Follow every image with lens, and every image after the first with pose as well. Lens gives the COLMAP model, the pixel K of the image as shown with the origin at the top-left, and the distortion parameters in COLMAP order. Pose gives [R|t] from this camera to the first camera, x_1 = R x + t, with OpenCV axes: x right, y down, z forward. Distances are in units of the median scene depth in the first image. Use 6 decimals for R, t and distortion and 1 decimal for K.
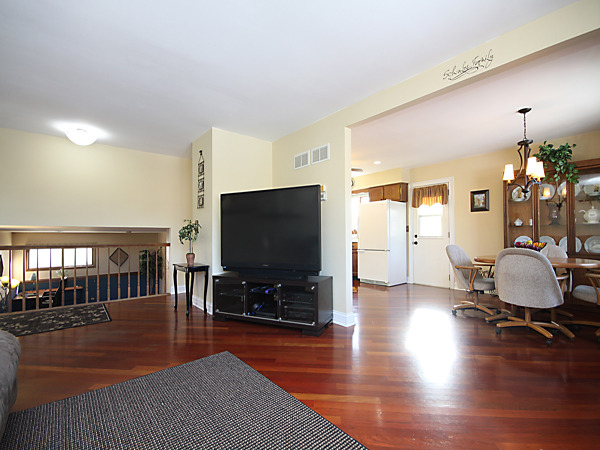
lens RADIAL K [[287.3, 0, 294.5], [0, 287.3, 233.5], [0, 0, 1]] dist [0.001149, 0.000148]
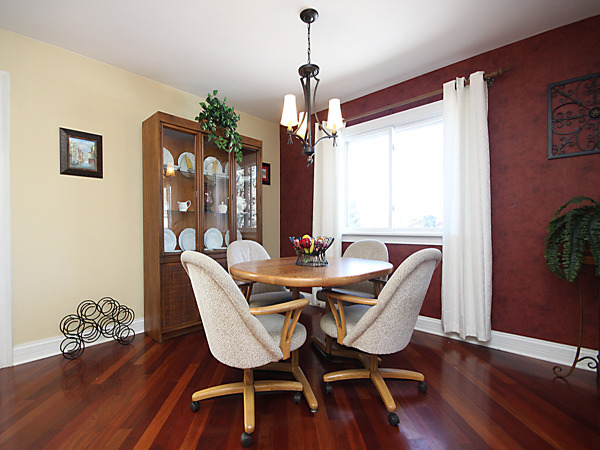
lens RADIAL K [[281.3, 0, 279.8], [0, 281.3, 231.1], [0, 0, 1]] dist [0.004015, 0.000528]
pose [[-0.113838, -0.006170, 0.993480, 0.150506], [-0.003397, 0.999977, 0.005821, 0.008006], [-0.993494, -0.002712, -0.113856, 0.731590]]
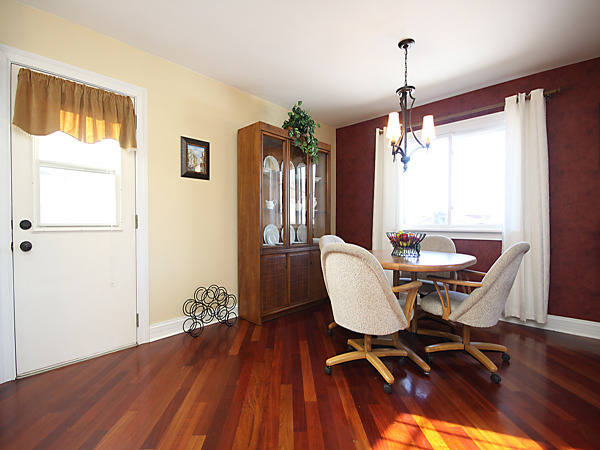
lens RADIAL K [[289.7, 0, 280.9], [0, 289.7, 229.3], [0, 0, 1]] dist [-0.001086, -0.002071]
pose [[-0.120544, -0.012615, 0.992628, 0.089431], [-0.007718, 0.999901, 0.011770, 0.009511], [-0.992678, -0.006242, -0.120629, 0.905773]]
